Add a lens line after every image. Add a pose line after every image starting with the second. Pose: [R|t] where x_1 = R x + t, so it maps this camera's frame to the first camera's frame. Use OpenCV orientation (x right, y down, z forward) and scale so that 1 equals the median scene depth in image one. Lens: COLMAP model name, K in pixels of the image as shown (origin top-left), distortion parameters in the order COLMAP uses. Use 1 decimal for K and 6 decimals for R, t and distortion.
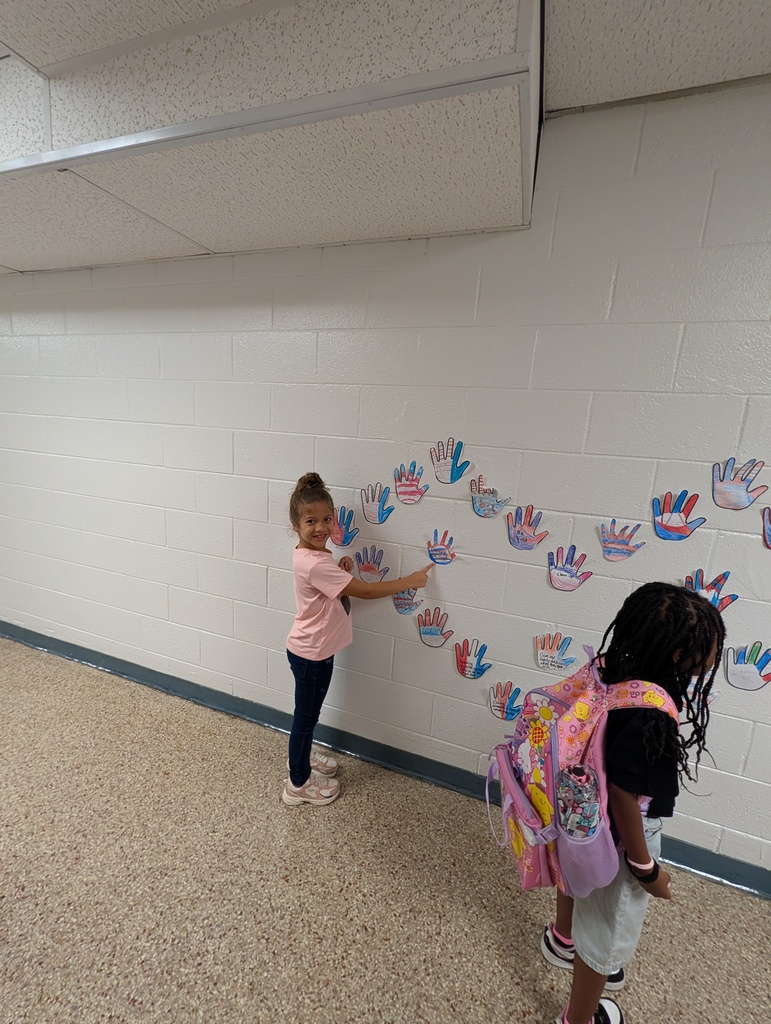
lens RADIAL K [[402.9, 0, 385.5], [0, 402.9, 512.0], [0, 0, 1]] dist [-0.010939, 0.004889]
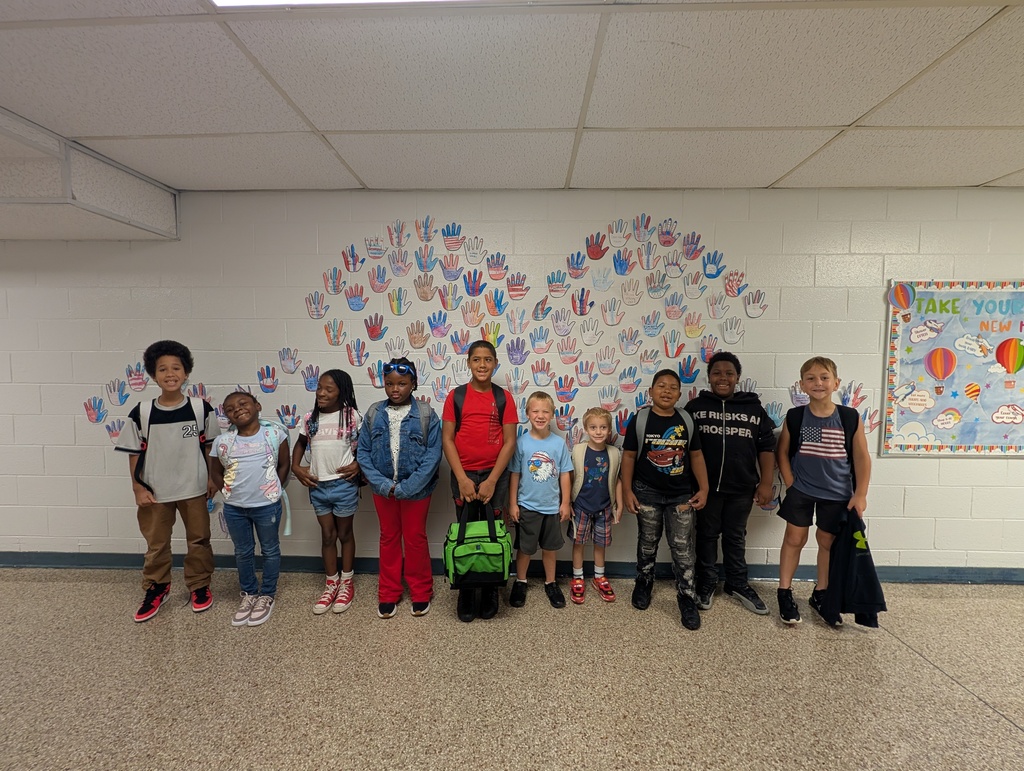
lens RADIAL K [[402.9, 0, 515.7], [0, 402.9, 385.5], [0, 0, 1]] dist [-0.010939, 0.004889]
pose [[0.948370, -0.078287, 0.307353, 1.093232], [0.115880, 0.987590, -0.106007, 0.339578], [-0.295240, 0.136150, 0.945673, -1.072543]]
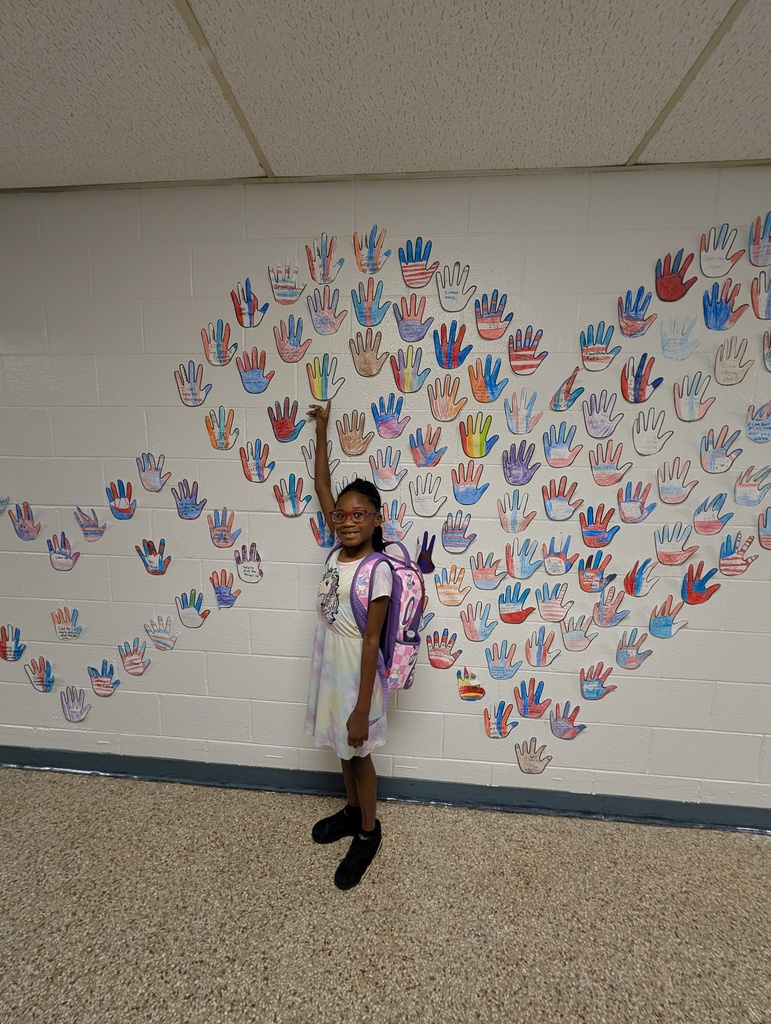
lens RADIAL K [[400.0, 0, 385.5], [0, 400.0, 512.0], [0, 0, 1]] dist [-0.005174, 0.002230]
pose [[0.965814, -0.080356, 0.246468, 1.049074], [0.092604, 0.994959, -0.038494, 0.149983], [-0.242132, 0.060002, 0.968386, -0.380805]]
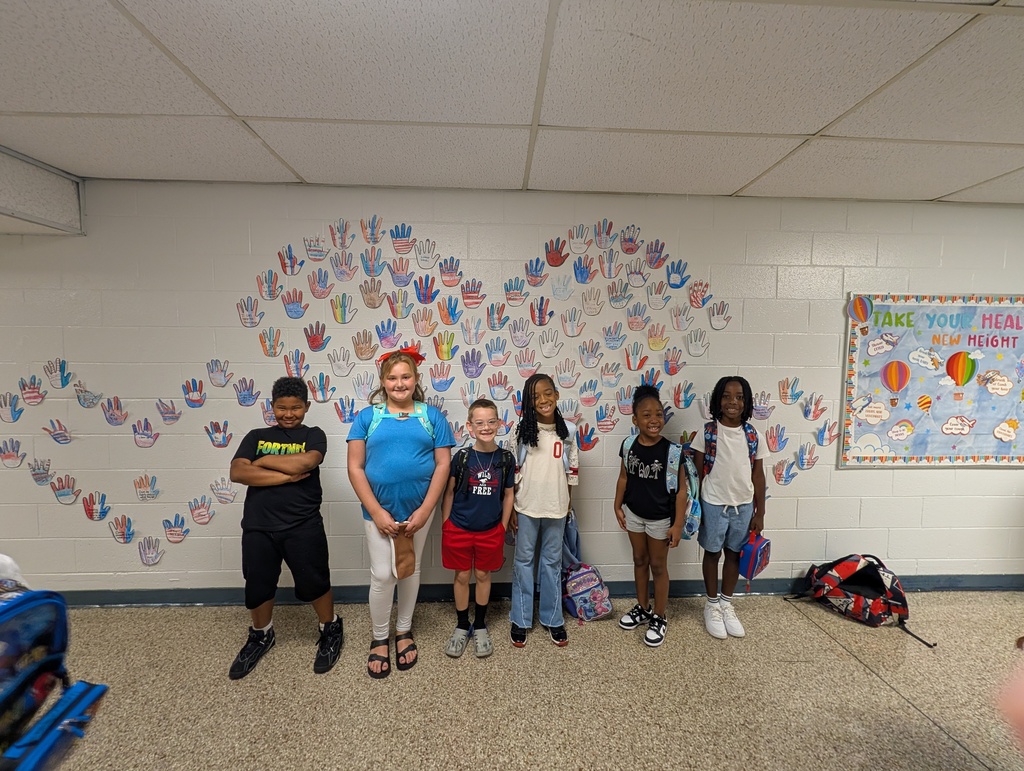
lens RADIAL K [[400.0, 0, 514.2], [0, 400.0, 386.1], [0, 0, 1]] dist [-0.005174, 0.002230]
pose [[0.925062, -0.083796, 0.370458, 1.189791], [0.124233, 0.988464, -0.086633, 0.265293], [-0.358925, 0.126164, 0.924800, -0.998081]]
